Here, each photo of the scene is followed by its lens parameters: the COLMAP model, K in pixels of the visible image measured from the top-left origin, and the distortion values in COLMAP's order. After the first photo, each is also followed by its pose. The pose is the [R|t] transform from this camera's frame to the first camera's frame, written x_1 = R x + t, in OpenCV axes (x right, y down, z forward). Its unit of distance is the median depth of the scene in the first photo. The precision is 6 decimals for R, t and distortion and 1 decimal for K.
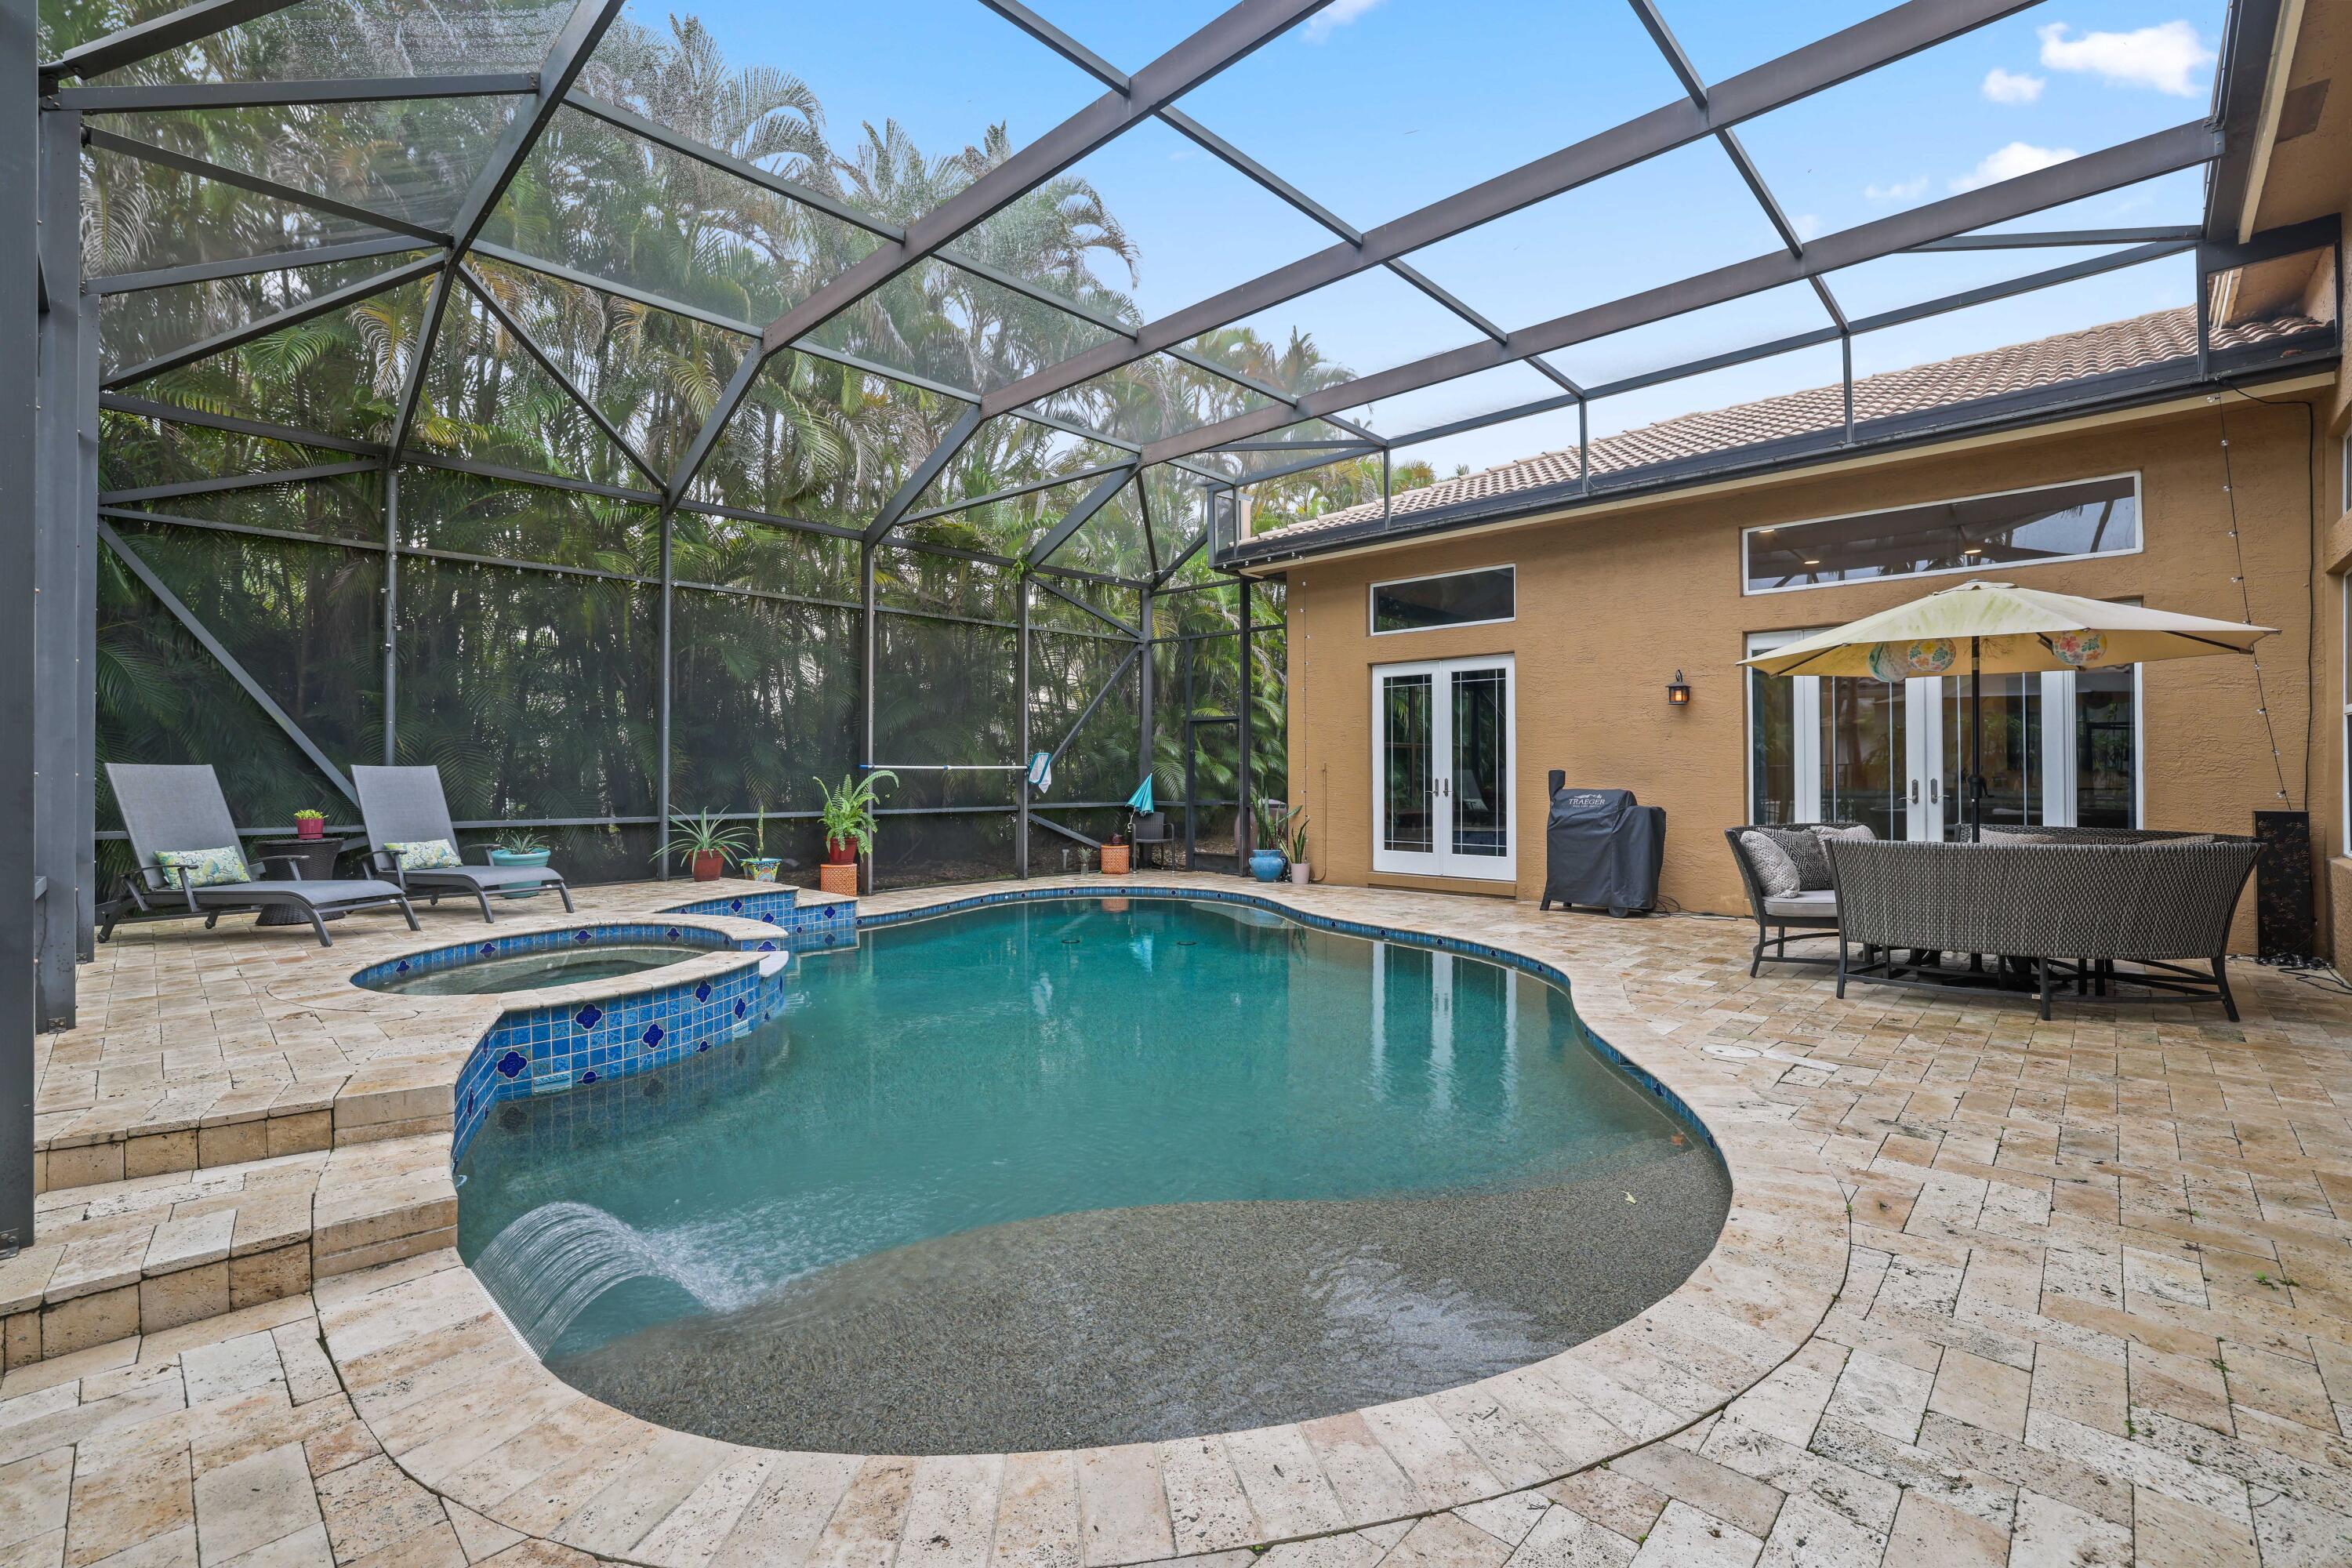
lens RADIAL K [[1022.1, 0, 1172.9], [0, 1022.1, 774.0], [0, 0, 1]] dist [-0.028866, 0.007296]
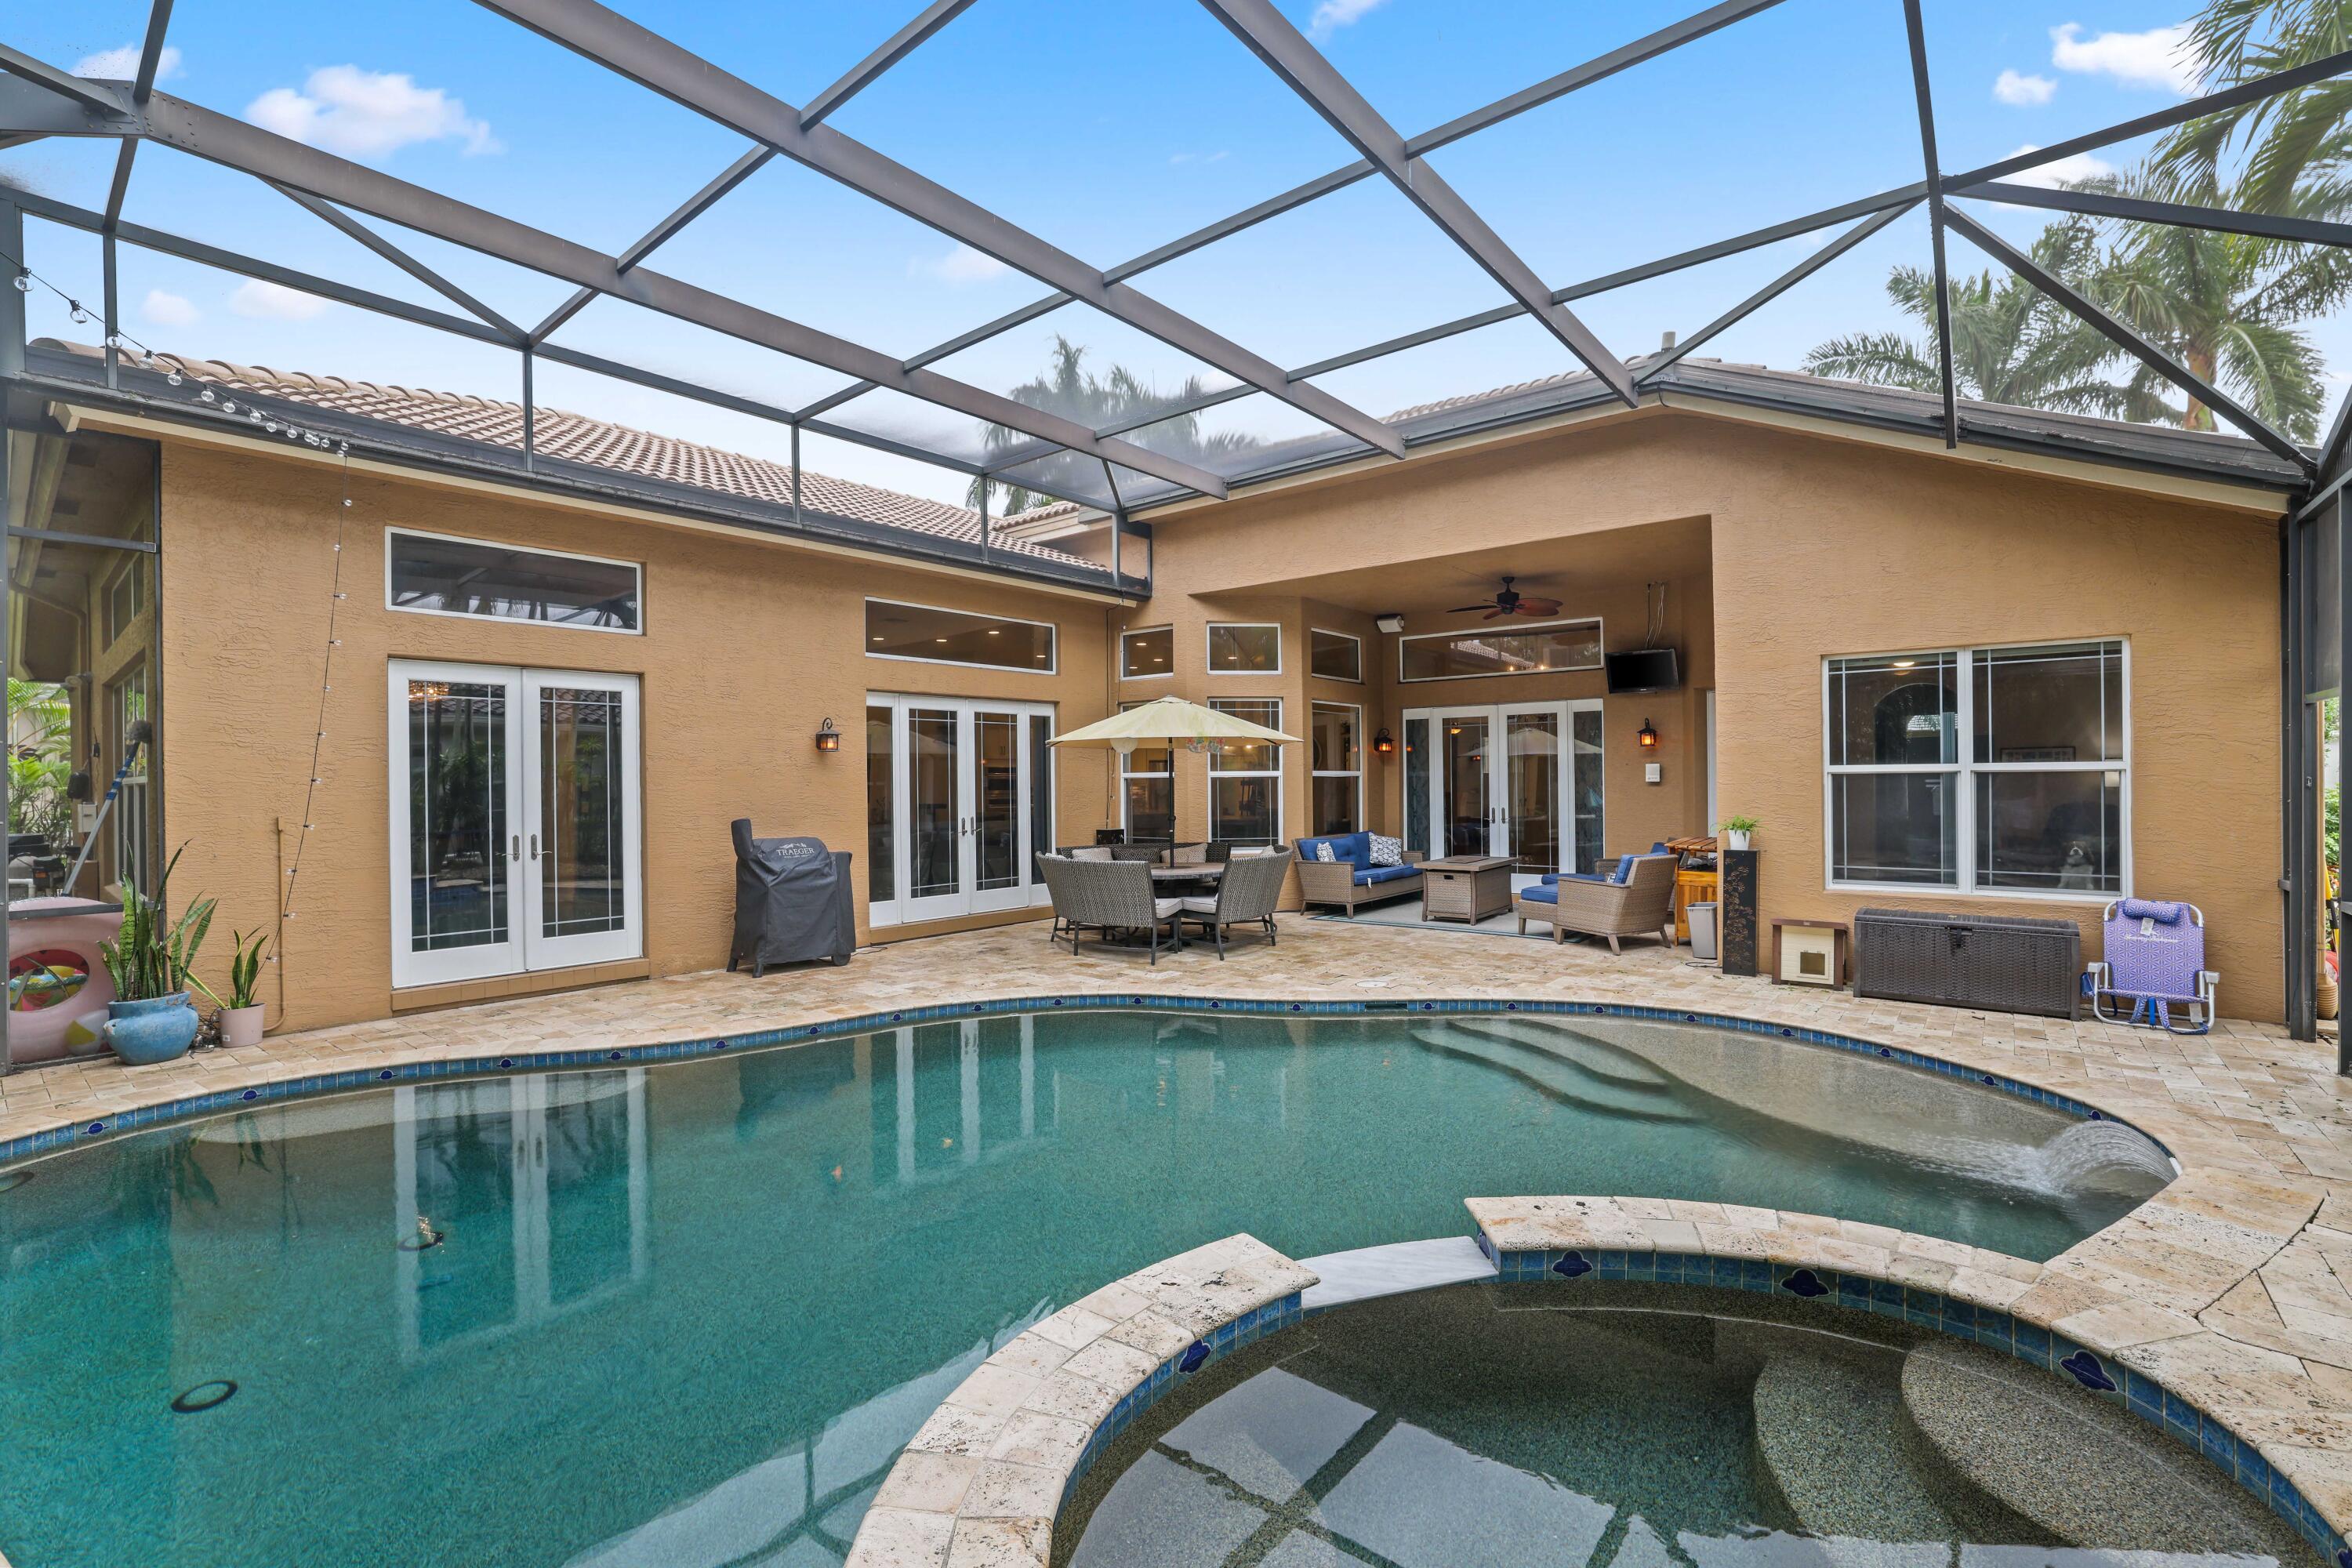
lens RADIAL K [[1022.1, 0, 1164.6], [0, 1022.1, 791.5], [0, 0, 1]] dist [-0.028866, 0.007296]
pose [[-0.047913, -0.007763, 0.998821, -0.566624], [0.007493, 0.999939, 0.008131, -0.034859], [-0.998823, 0.007874, -0.047852, 0.725931]]
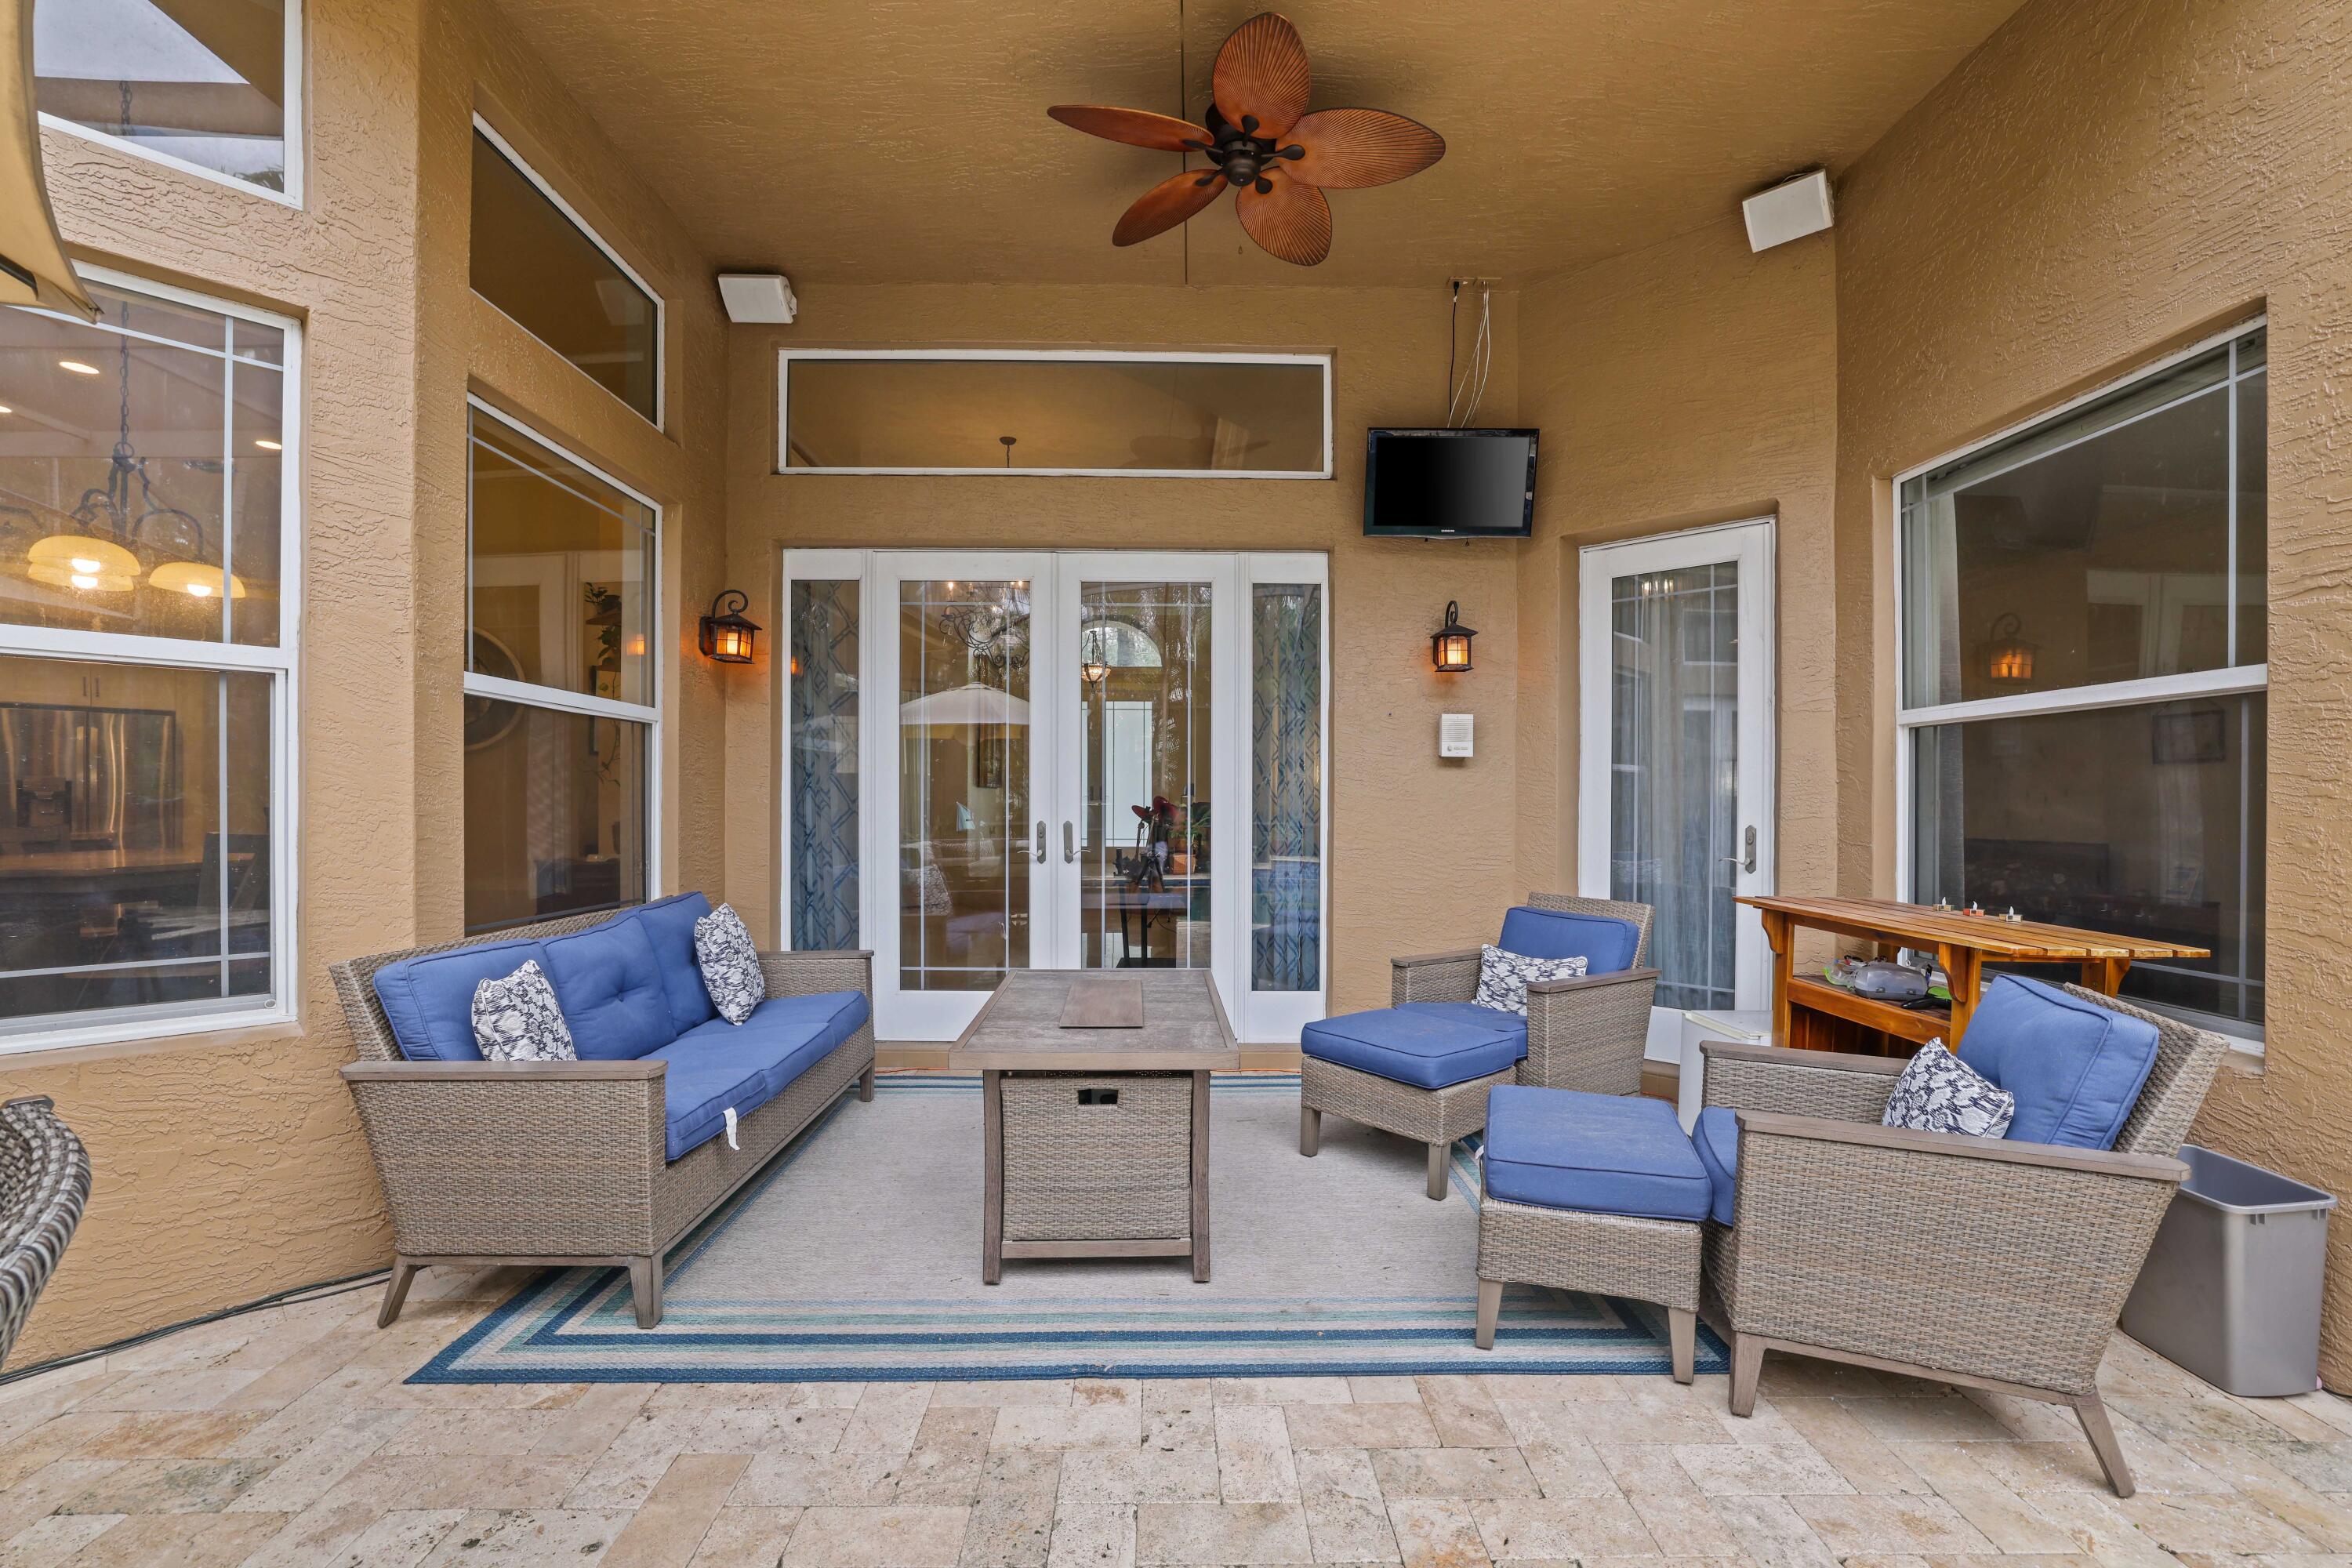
lens RADIAL K [[1022.1, 0, 1174.6], [0, 1022.1, 798.8], [0, 0, 1]] dist [-0.028866, 0.007296]
pose [[-0.692094, 0.000826, 0.721807, 0.378375], [-0.006231, 0.999955, -0.007119, -0.006087], [-0.721781, -0.009424, -0.692058, 0.525517]]
